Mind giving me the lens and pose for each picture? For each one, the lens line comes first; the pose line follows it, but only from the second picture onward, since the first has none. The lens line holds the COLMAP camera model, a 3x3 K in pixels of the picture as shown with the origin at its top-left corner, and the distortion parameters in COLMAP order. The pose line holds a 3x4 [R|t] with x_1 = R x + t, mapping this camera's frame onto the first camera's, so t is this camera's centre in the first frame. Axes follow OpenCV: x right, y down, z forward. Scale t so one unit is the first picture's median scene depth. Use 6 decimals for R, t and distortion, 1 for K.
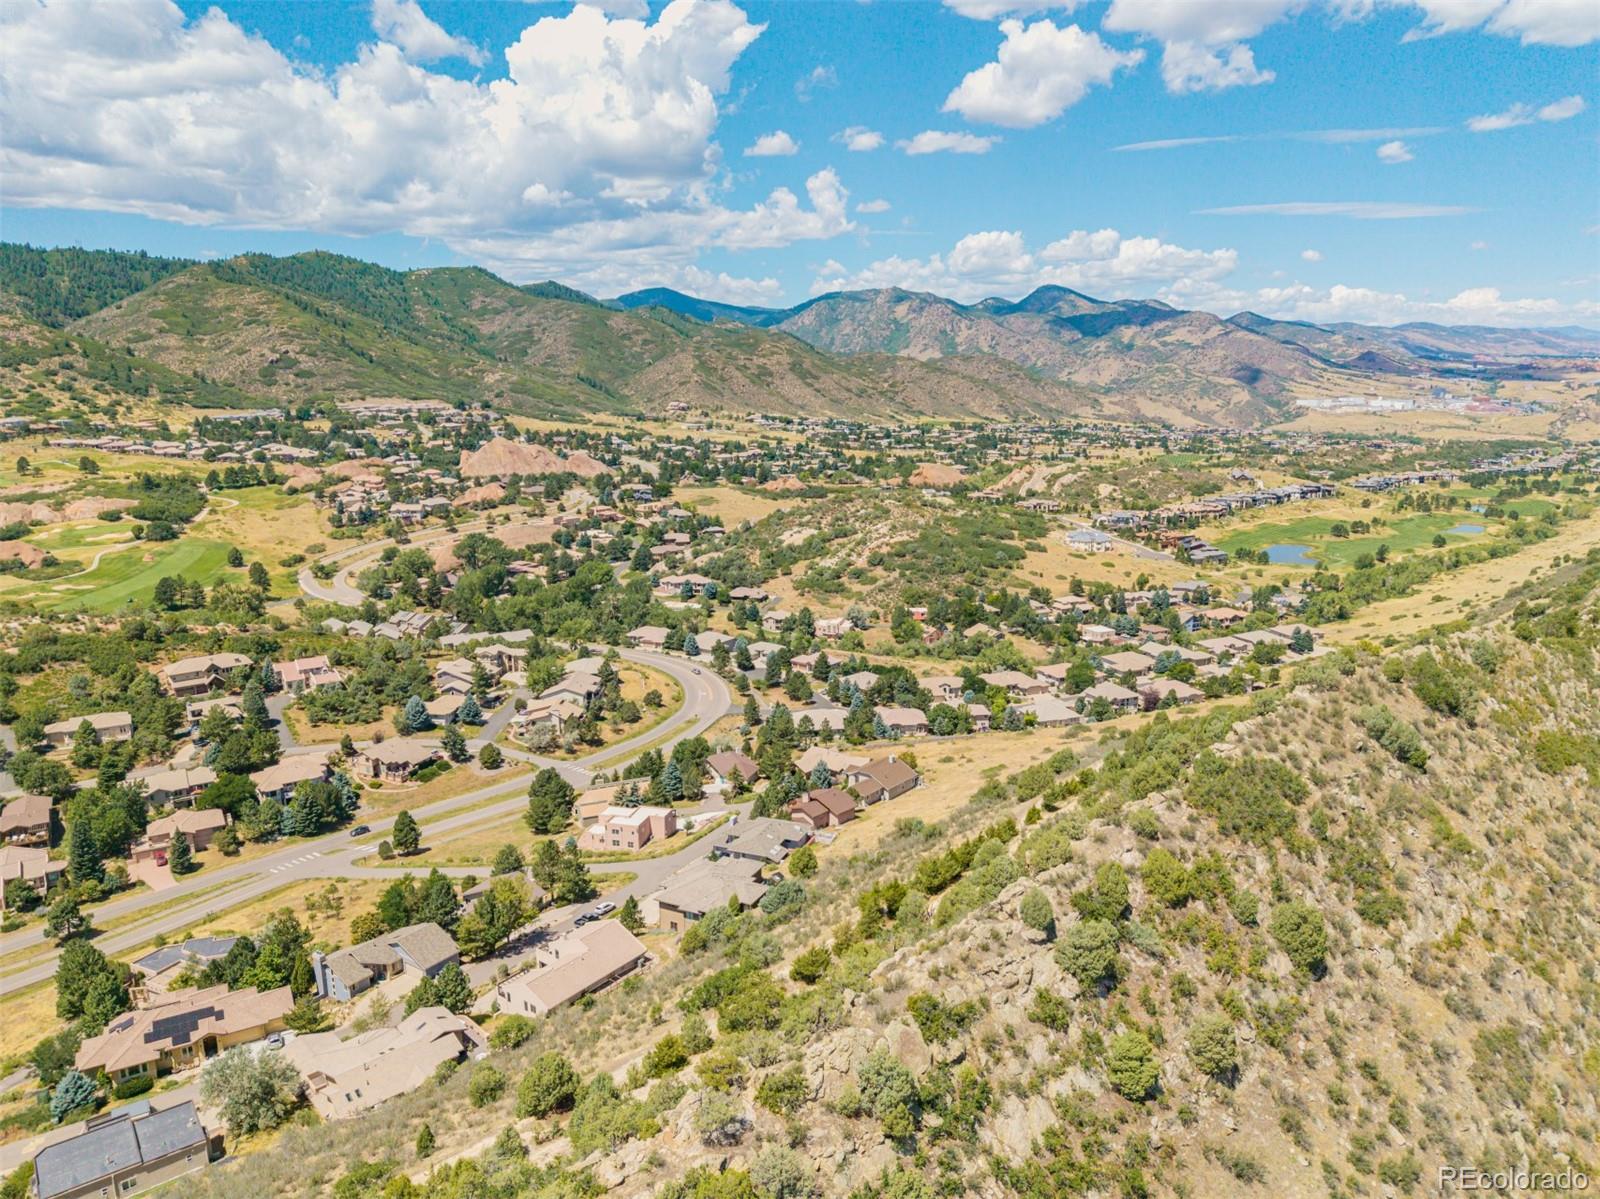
lens RADIAL K [[1072.6, 0, 800.0], [0, 1072.6, 599.5], [0, 0, 1]] dist [0.064737, -0.082053]
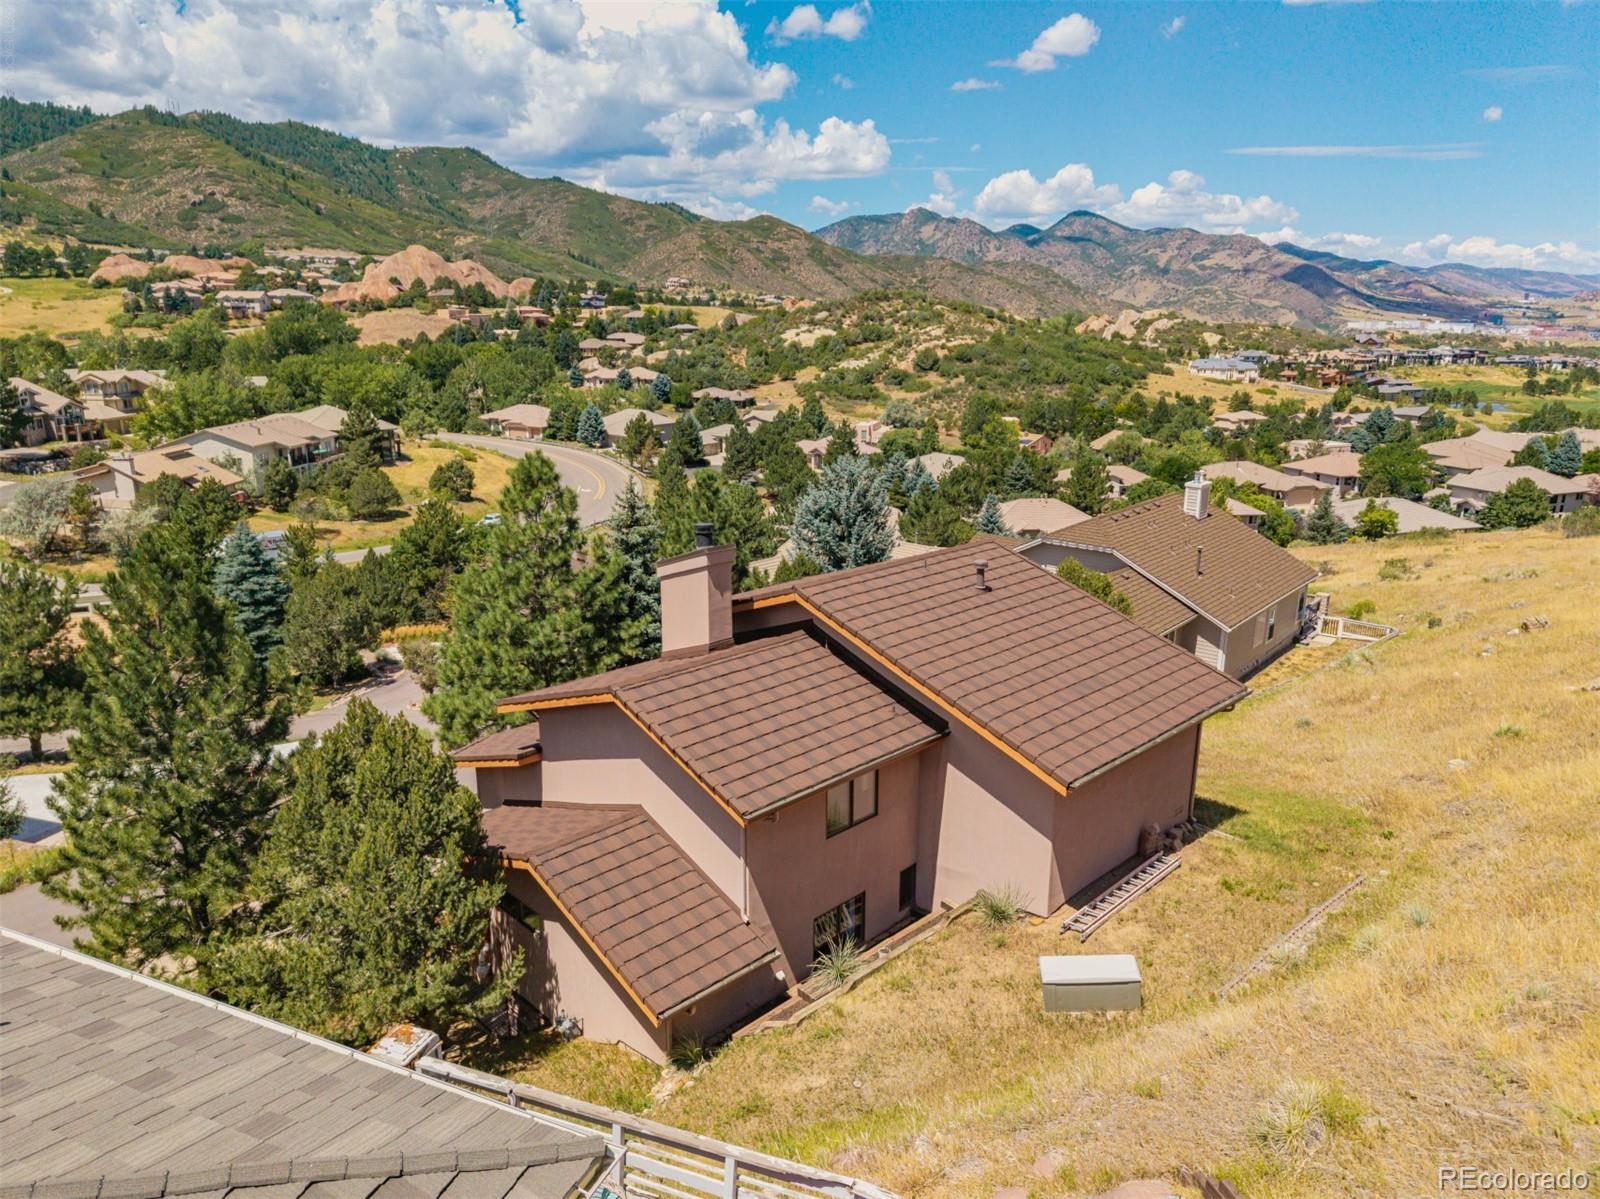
lens RADIAL K [[1129.7, 0, 800.0], [0, 1129.7, 599.5], [0, 0, 1]] dist [0.003696, 0.002589]
pose [[0.999731, 0.019621, -0.012361, 0.004817], [-0.018761, 0.997627, 0.066252, 0.052549], [0.013632, -0.066002, 0.997726, 0.266718]]
